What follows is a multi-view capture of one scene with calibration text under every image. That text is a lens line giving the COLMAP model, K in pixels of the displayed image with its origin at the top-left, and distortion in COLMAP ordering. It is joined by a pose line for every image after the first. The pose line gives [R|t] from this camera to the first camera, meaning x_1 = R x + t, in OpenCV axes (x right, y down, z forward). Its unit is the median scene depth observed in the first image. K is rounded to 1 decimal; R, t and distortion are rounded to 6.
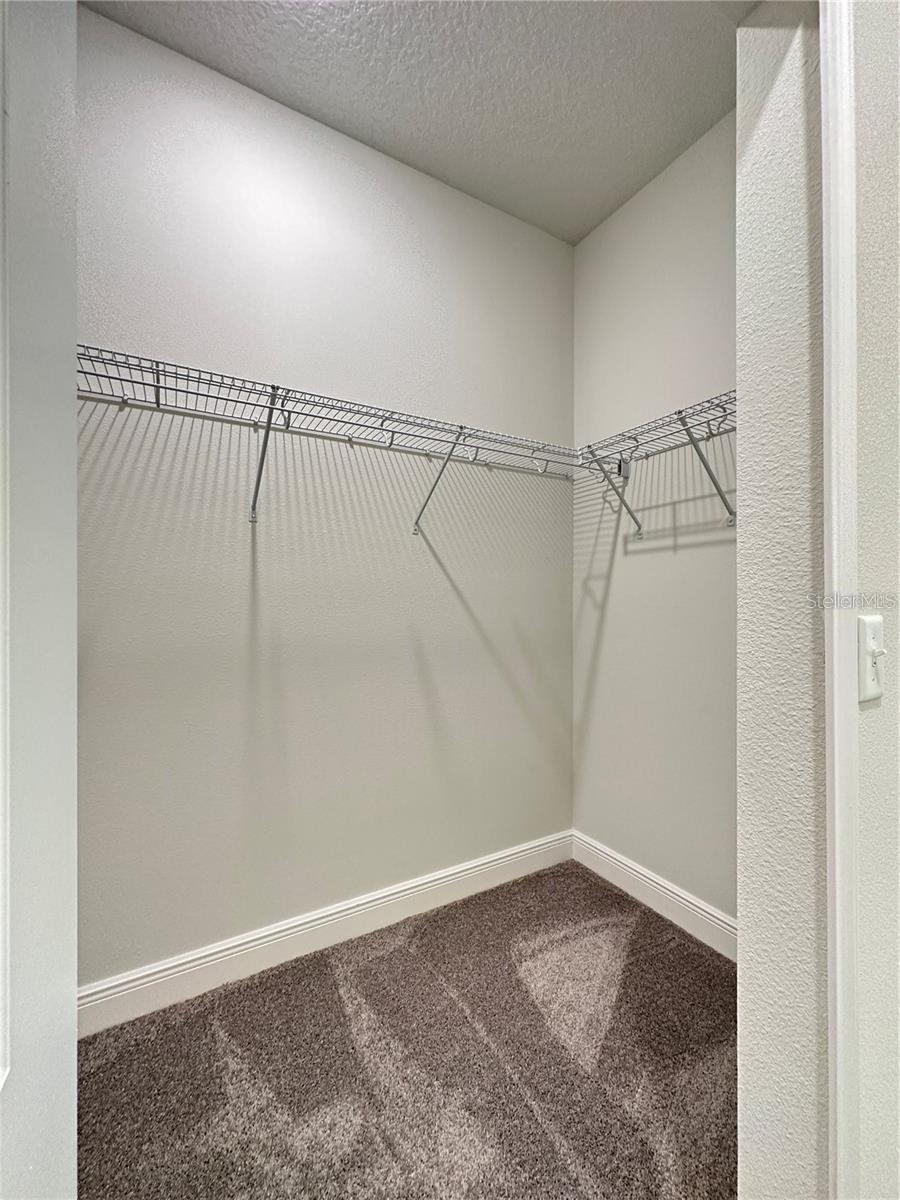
lens RADIAL K [[482.2, 0, 448.3], [0, 482.2, 601.0], [0, 0, 1]] dist [0.000218, 0.000890]
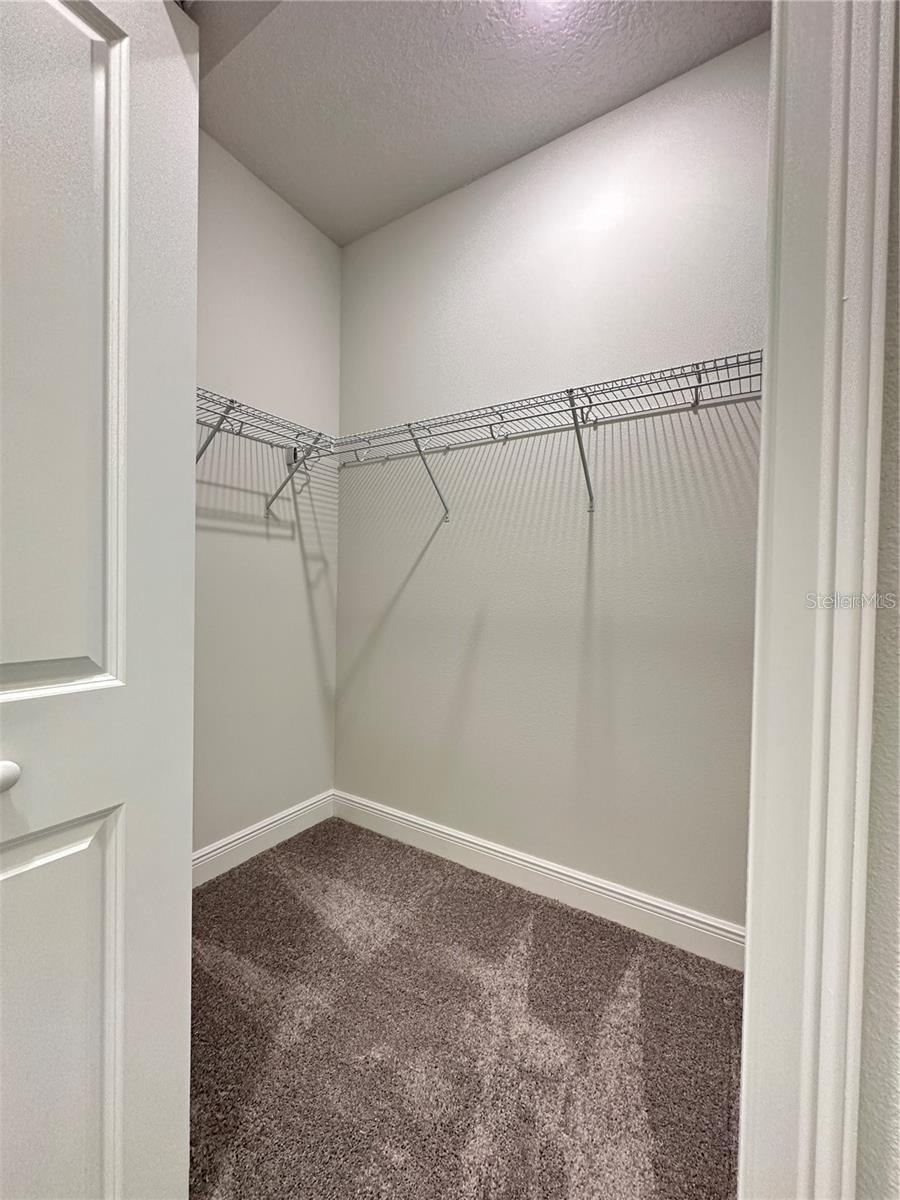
lens RADIAL K [[482.2, 0, 447.7], [0, 482.2, 600.2], [0, 0, 1]] dist [0.000218, 0.000890]
pose [[0.460300, 0.033579, -0.887128, 0.483174], [-0.022871, 0.999401, 0.025962, 0.022136], [0.887469, 0.008340, 0.460792, 0.210541]]
